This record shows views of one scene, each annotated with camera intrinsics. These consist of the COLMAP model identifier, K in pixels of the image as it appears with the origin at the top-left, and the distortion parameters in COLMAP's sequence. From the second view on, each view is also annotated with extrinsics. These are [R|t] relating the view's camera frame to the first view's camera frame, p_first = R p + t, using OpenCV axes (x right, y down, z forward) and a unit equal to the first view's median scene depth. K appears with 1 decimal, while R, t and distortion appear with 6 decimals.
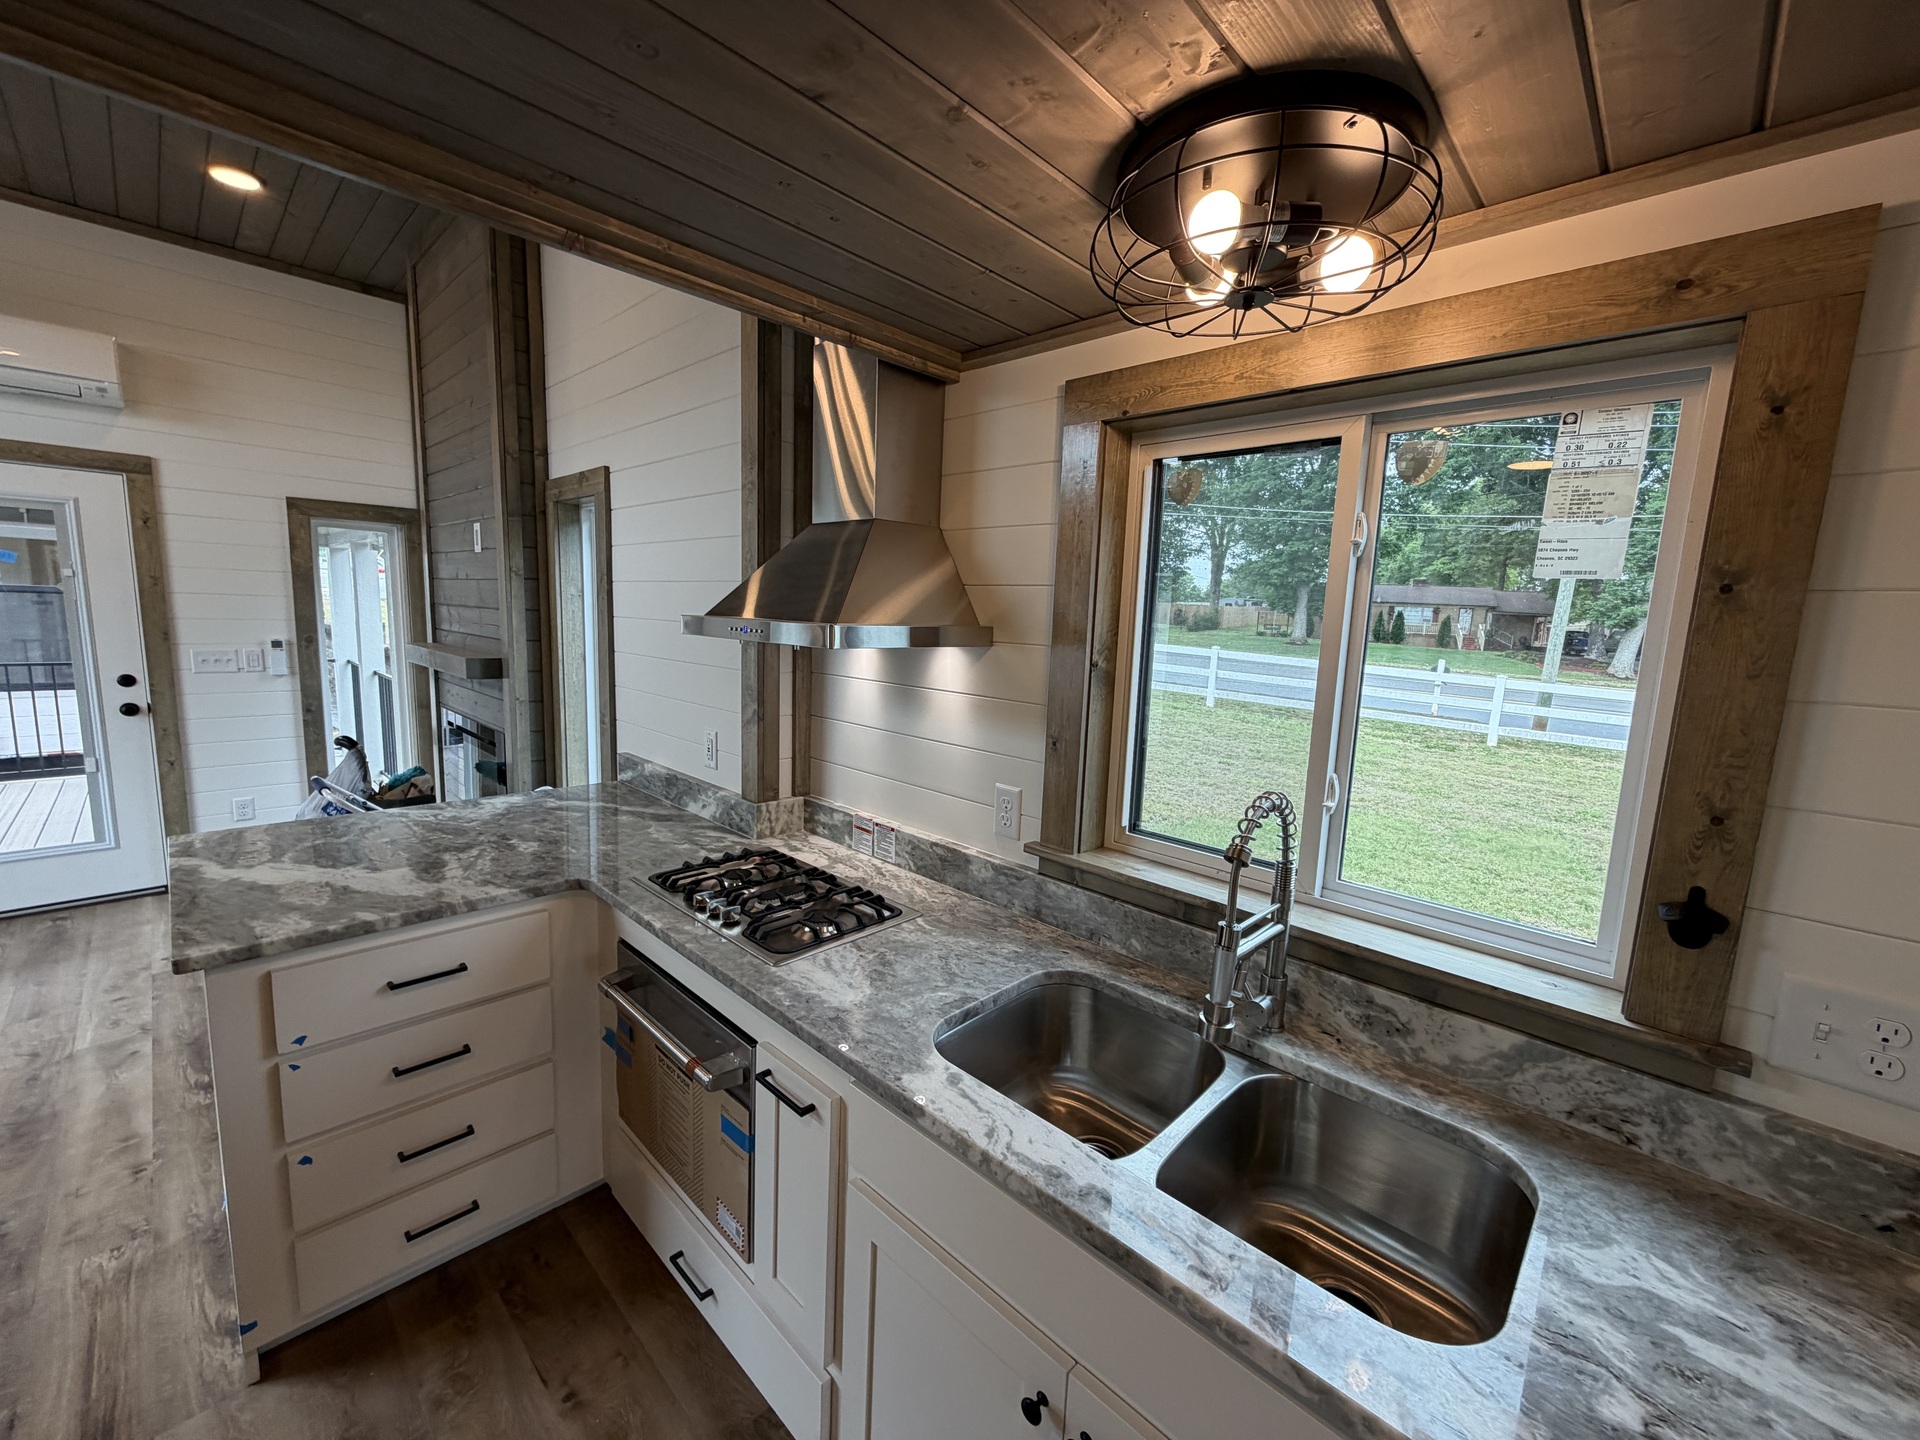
lens RADIAL K [[764.3, 0, 957.1], [0, 764.3, 719.4], [0, 0, 1]] dist [-0.000873, 0.000492]
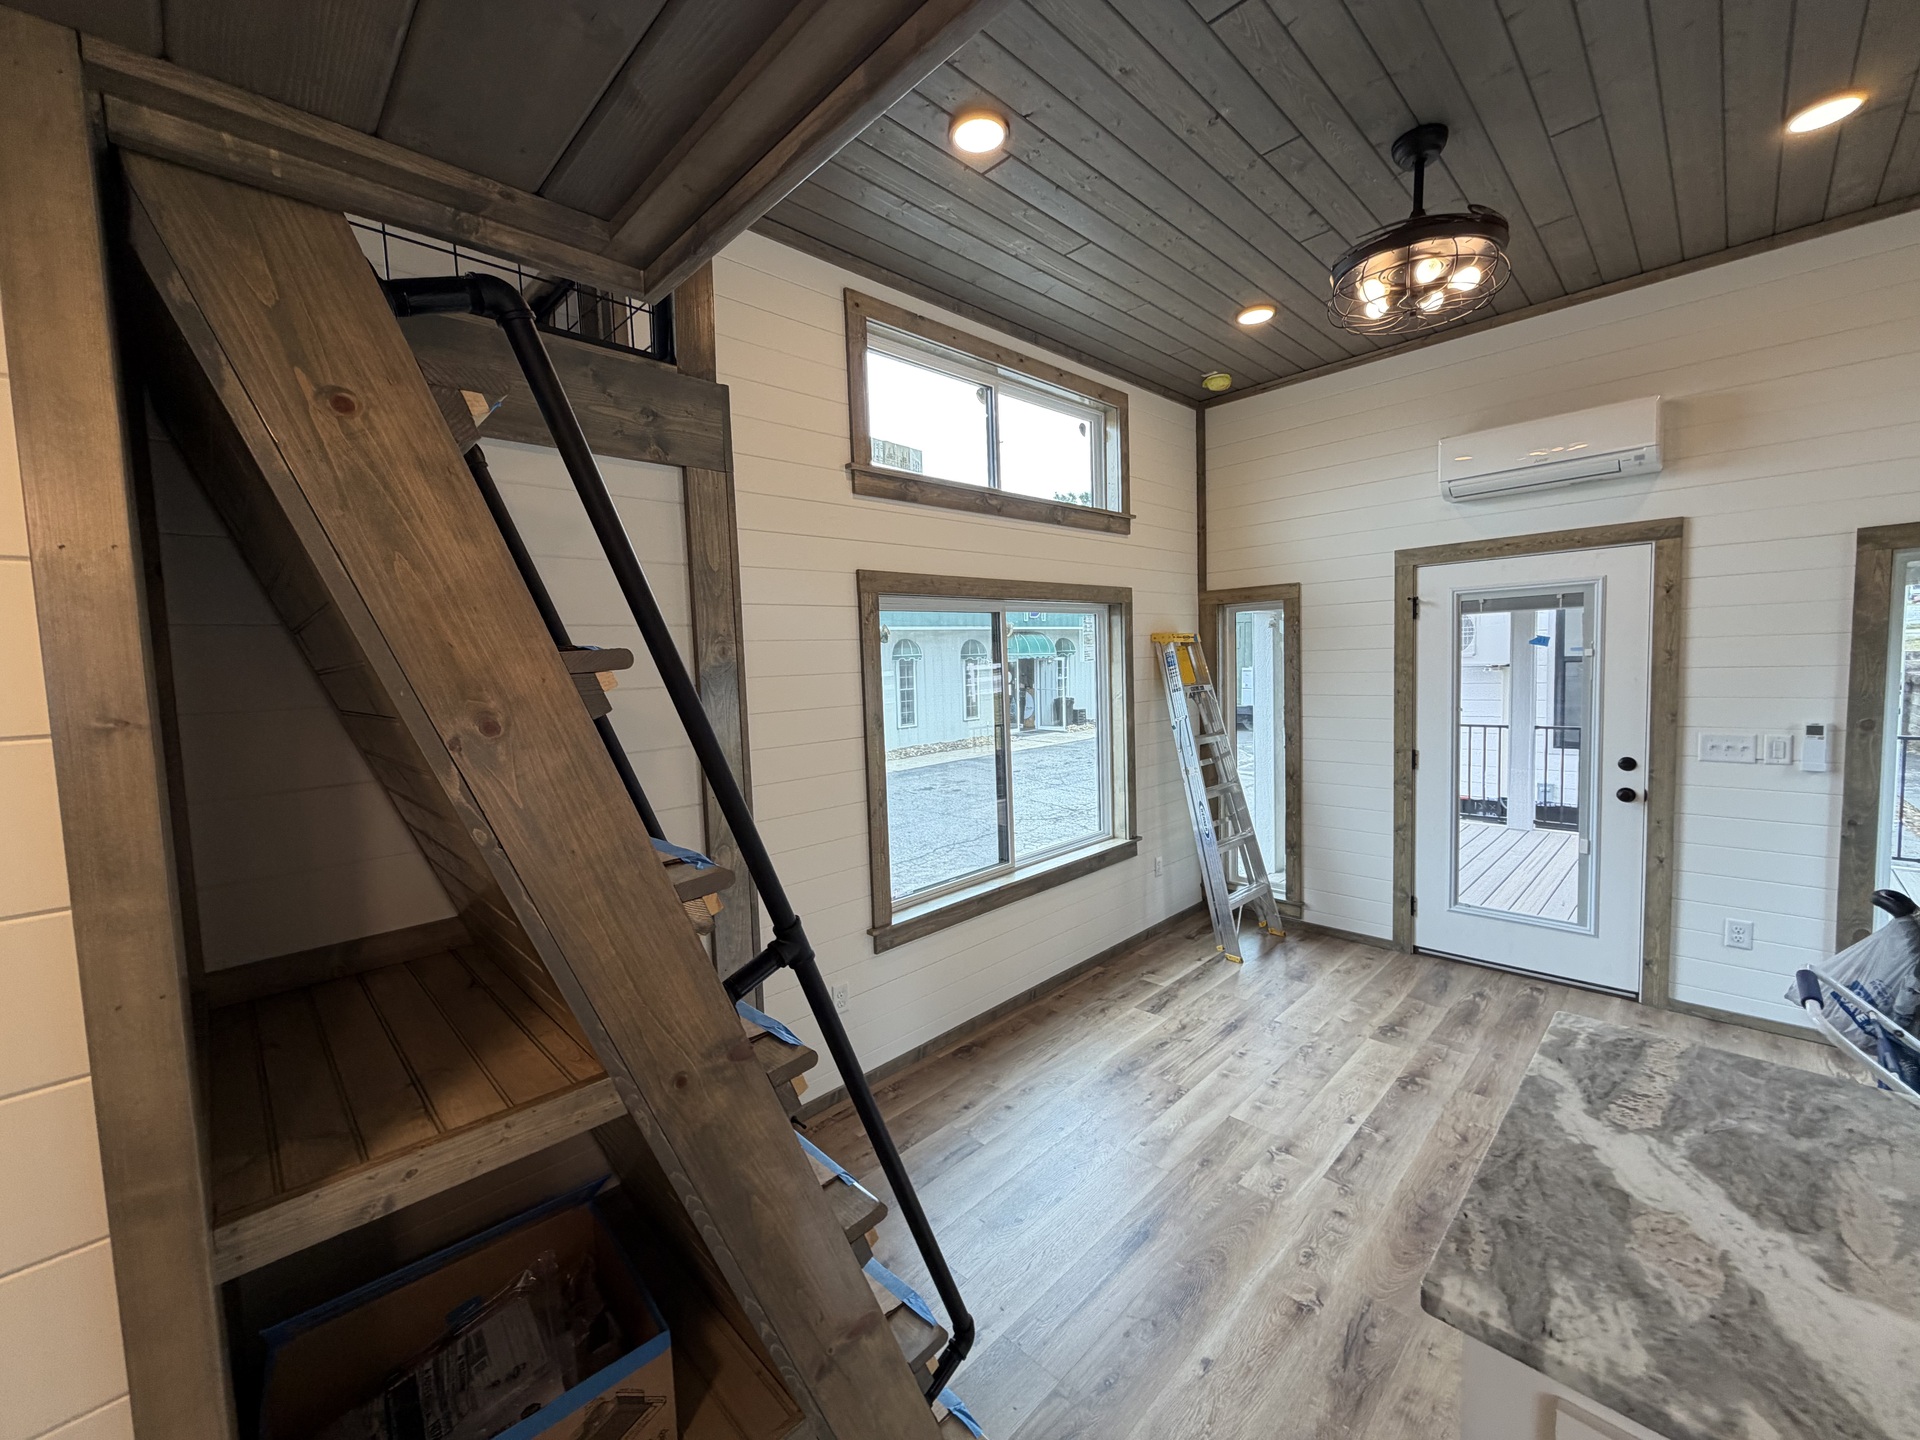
lens RADIAL K [[764.3, 0, 950.8], [0, 764.3, 718.5], [0, 0, 1]] dist [-0.000873, 0.000492]
pose [[-0.032806, 0.035800, -0.998820, -0.130162], [-0.102811, 0.993936, 0.039001, -0.056685], [0.994160, 0.103969, -0.028926, 0.199113]]
